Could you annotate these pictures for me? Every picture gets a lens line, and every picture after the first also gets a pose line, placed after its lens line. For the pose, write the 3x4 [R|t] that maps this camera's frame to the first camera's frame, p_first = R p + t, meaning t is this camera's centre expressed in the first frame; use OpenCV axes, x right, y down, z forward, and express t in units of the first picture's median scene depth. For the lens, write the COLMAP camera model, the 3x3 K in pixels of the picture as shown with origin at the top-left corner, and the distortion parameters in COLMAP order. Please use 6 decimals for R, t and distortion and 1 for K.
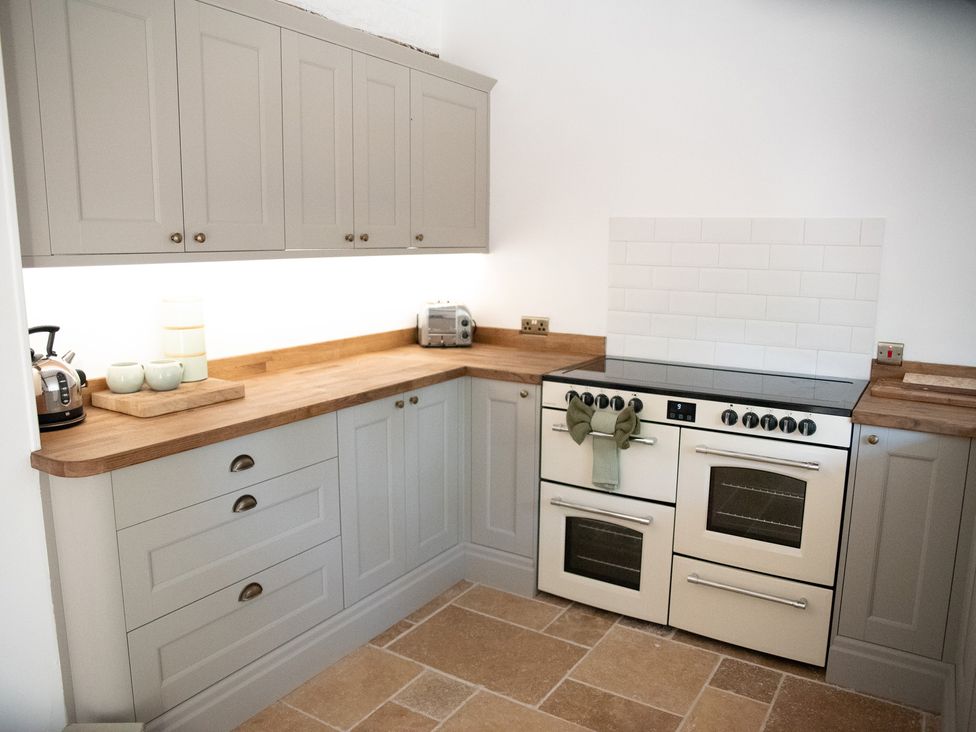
lens RADIAL K [[758.5, 0, 488.0], [0, 758.5, 366.0], [0, 0, 1]] dist [-0.115283, 0.113081]
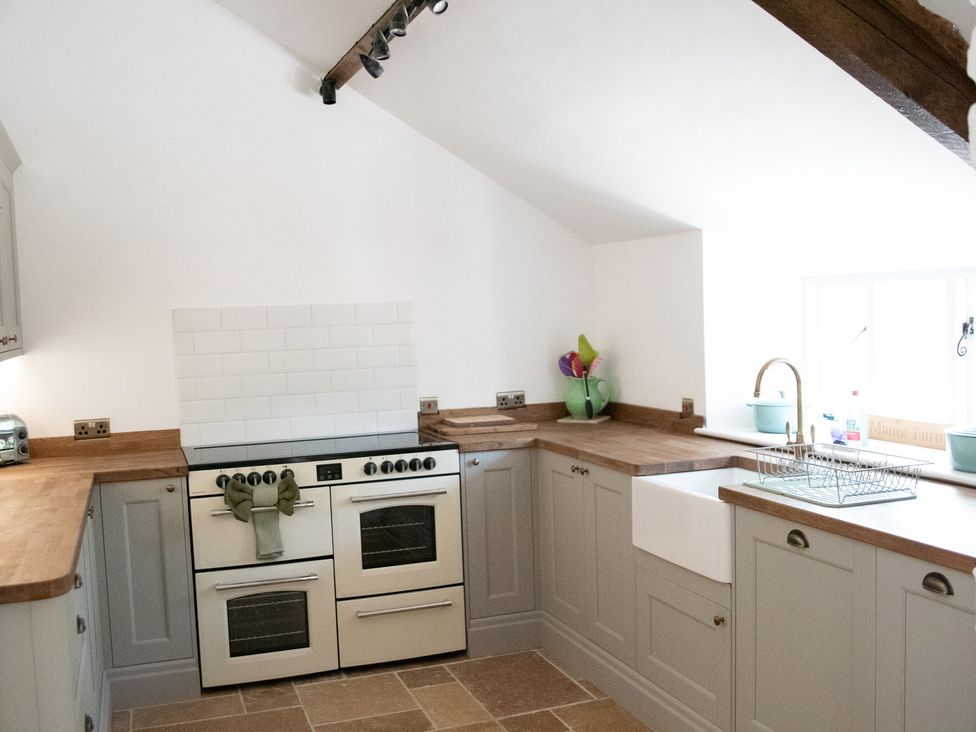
lens RADIAL K [[1022.3, 0, 488.0], [0, 1022.3, 366.0], [0, 0, 1]] dist [-0.059173, 0.010682]
pose [[0.613024, -0.073013, 0.786684, -0.778967], [0.171407, 0.984296, -0.042215, 0.007160], [-0.771247, 0.160722, 0.615911, -0.171748]]
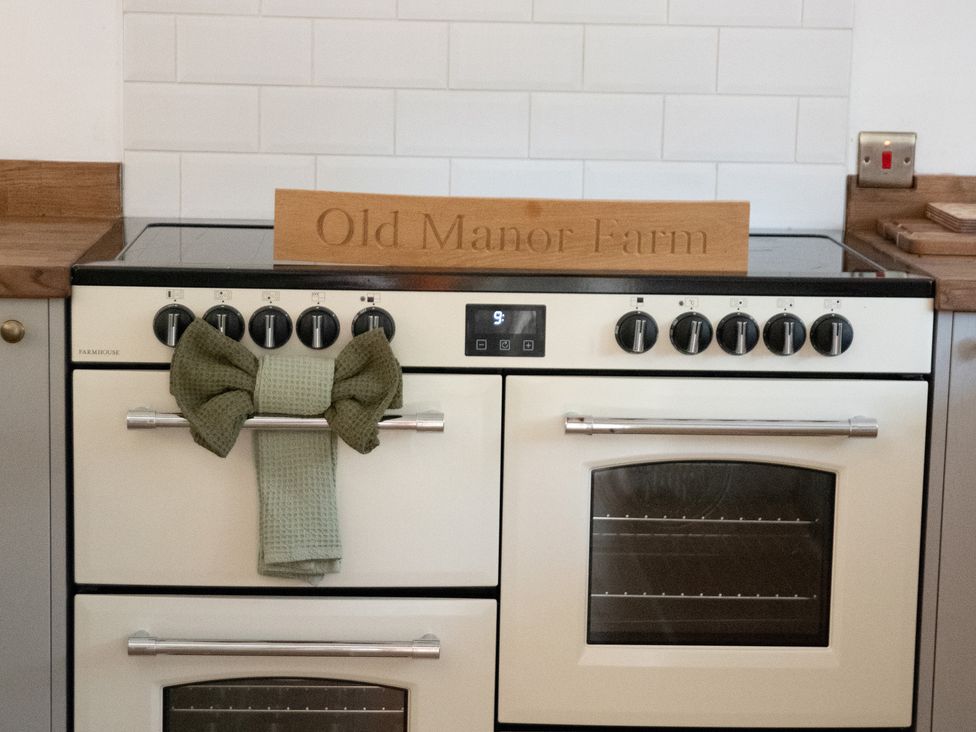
lens RADIAL K [[2461.2, 0, 488.0], [0, 2461.2, 366.0], [0, 0, 1]] dist [0.119086, 0.678698]
pose [[0.820336, -0.080639, 0.566167, -0.413082], [0.080630, 0.996428, 0.025095, 0.044494], [-0.566169, 0.025064, 0.823908, 0.013748]]
